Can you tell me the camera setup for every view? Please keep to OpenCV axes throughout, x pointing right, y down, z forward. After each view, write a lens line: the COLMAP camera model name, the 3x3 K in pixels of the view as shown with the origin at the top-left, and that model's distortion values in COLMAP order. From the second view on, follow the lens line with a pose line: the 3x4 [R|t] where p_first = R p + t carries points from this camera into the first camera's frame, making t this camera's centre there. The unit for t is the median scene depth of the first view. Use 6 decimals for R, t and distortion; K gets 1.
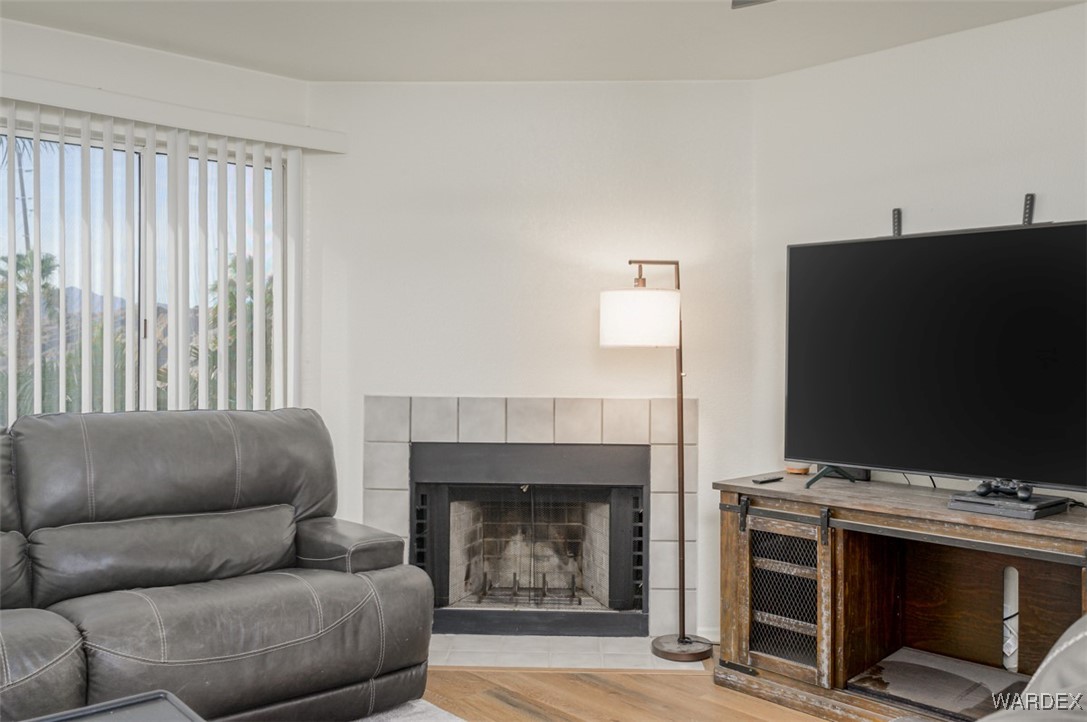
lens RADIAL K [[927.2, 0, 541.7], [0, 927.2, 349.5], [0, 0, 1]] dist [-0.000457, -0.019453]
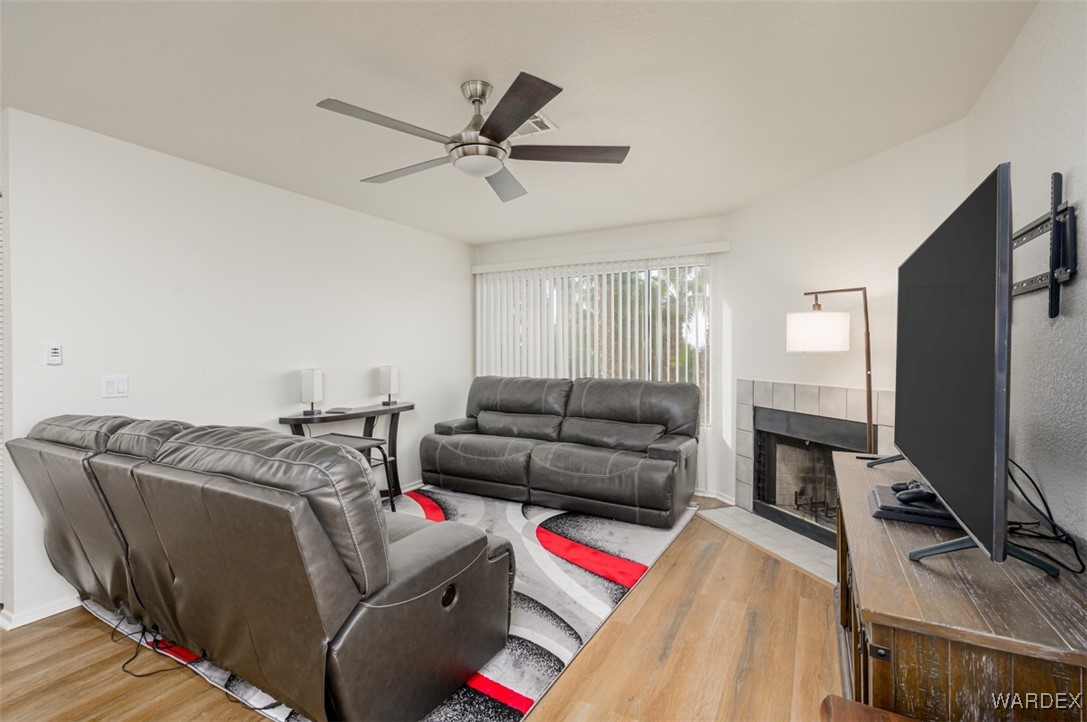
lens RADIAL K [[503.0, 0, 552.2], [0, 503.0, 359.3], [0, 0, 1]] dist [-0.006845, -0.000263]
pose [[0.335912, 0.011229, -0.941826, 0.748389], [0.000453, 0.999927, 0.012083, -0.000721], [0.941893, -0.004486, 0.335883, 0.374611]]
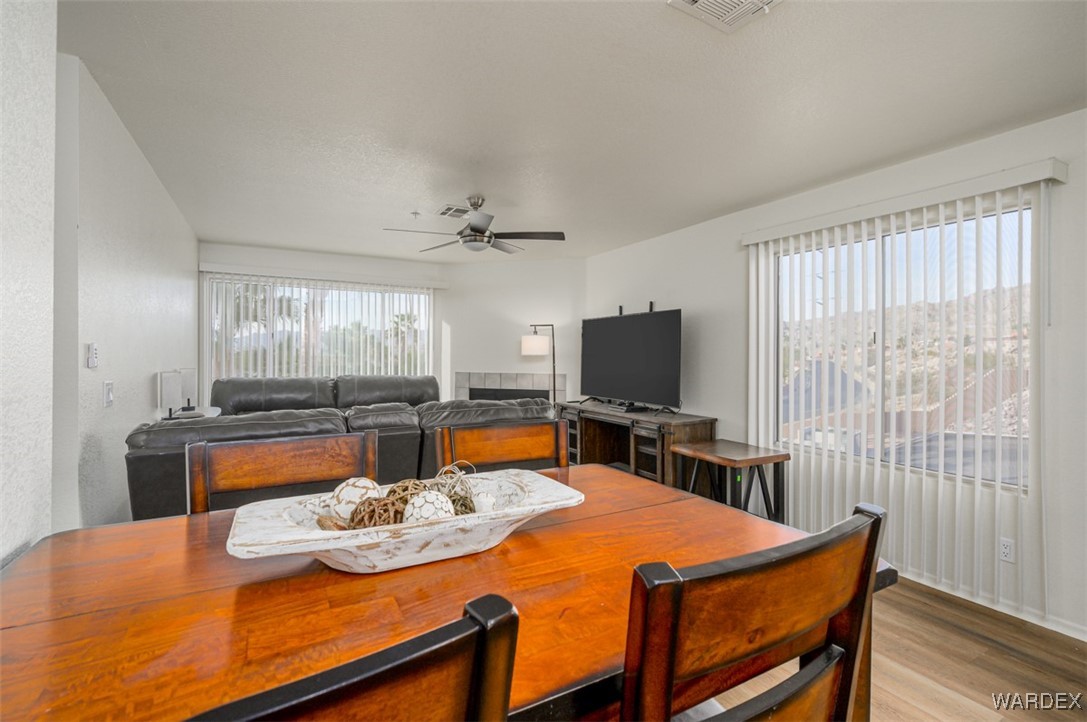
lens RADIAL K [[461.9, 0, 537.9], [0, 461.9, 365.2], [0, 0, 1]] dist [-0.003585, -0.000433]
pose [[0.970978, 0.007150, -0.239062, 0.487698], [-0.002816, 0.999826, 0.018464, 0.002176], [0.239152, -0.017255, 0.970829, -0.416369]]
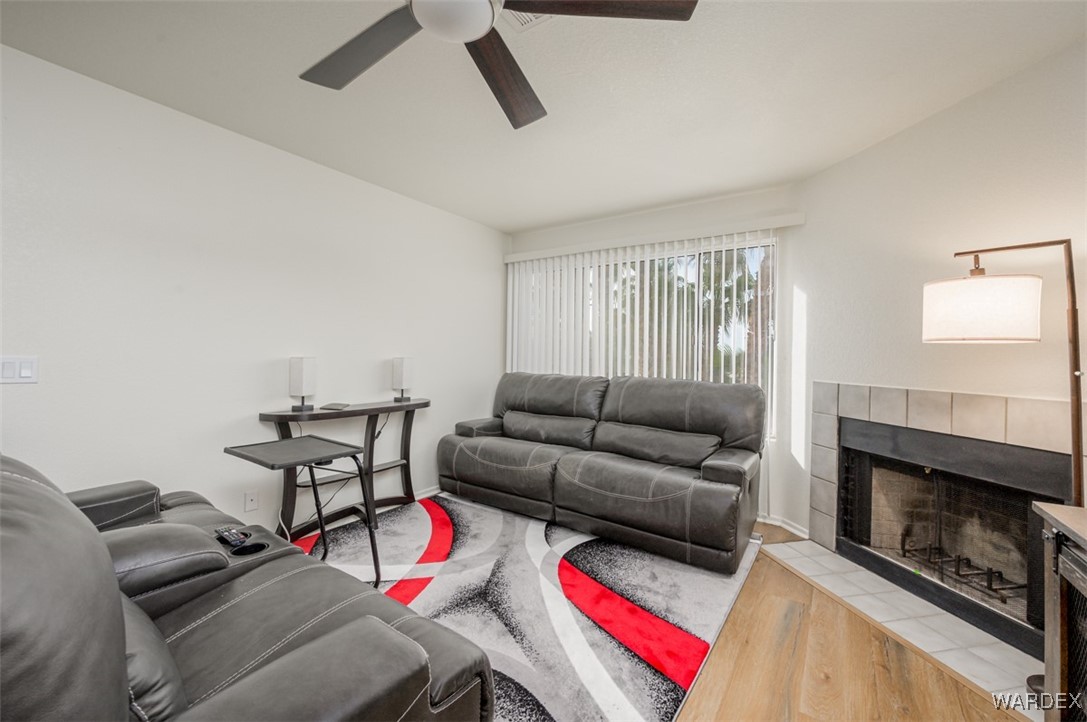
lens RADIAL K [[441.4, 0, 562.0], [0, 441.4, 351.9], [0, 0, 1]] dist [-0.002362, 0.000942]
pose [[0.266216, -0.006408, -0.963892, 0.457511], [-0.019974, 0.999727, -0.012163, 0.023980], [0.963706, 0.022491, 0.266015, 0.499553]]
